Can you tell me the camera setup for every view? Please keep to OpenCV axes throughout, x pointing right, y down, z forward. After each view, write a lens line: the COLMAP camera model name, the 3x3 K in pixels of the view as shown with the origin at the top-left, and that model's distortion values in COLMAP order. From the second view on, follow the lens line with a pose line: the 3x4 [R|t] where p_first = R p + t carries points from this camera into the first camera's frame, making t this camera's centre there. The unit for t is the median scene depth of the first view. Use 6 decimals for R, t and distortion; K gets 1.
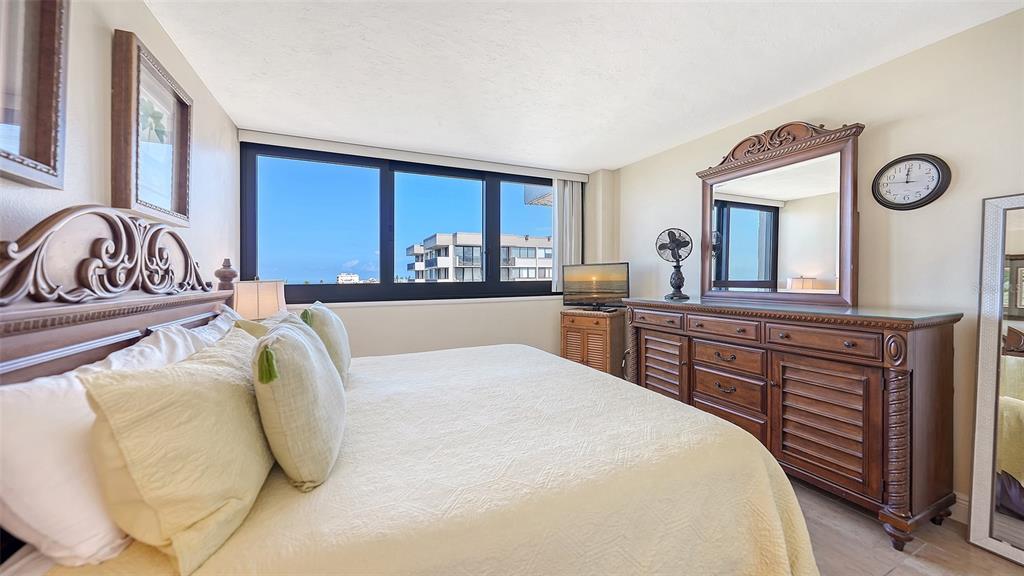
lens RADIAL K [[357.8, 0, 511.4], [0, 357.8, 281.7], [0, 0, 1]] dist [-0.000055, -0.000106]
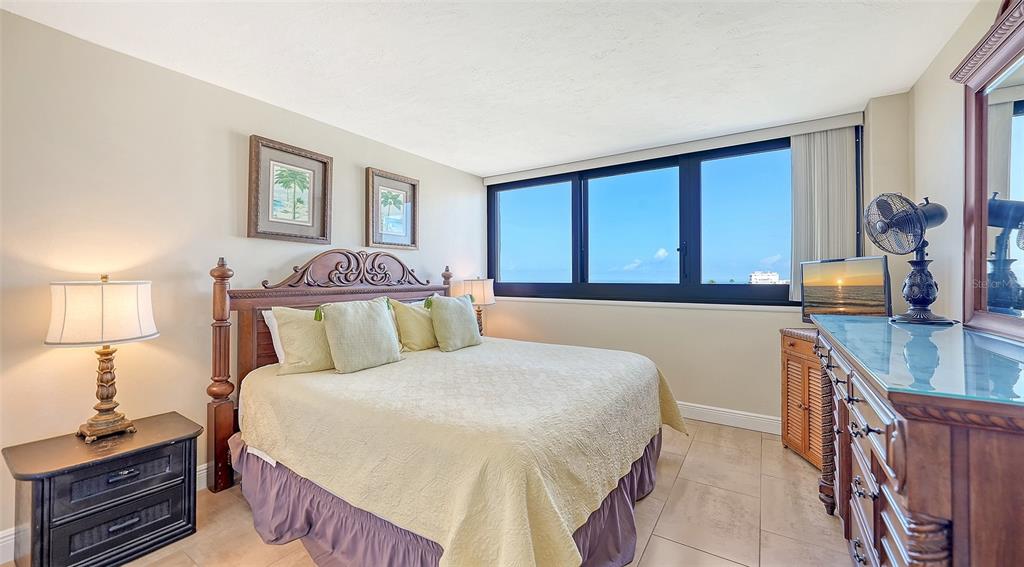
lens RADIAL K [[395.9, 0, 507.6], [0, 395.9, 276.6], [0, 0, 1]] dist [-0.000421, -0.000018]
pose [[0.535776, 0.006346, -0.844336, 0.558532], [-0.015455, 0.999878, -0.002292, -0.009221], [0.844218, 0.014277, 0.535809, 0.161440]]
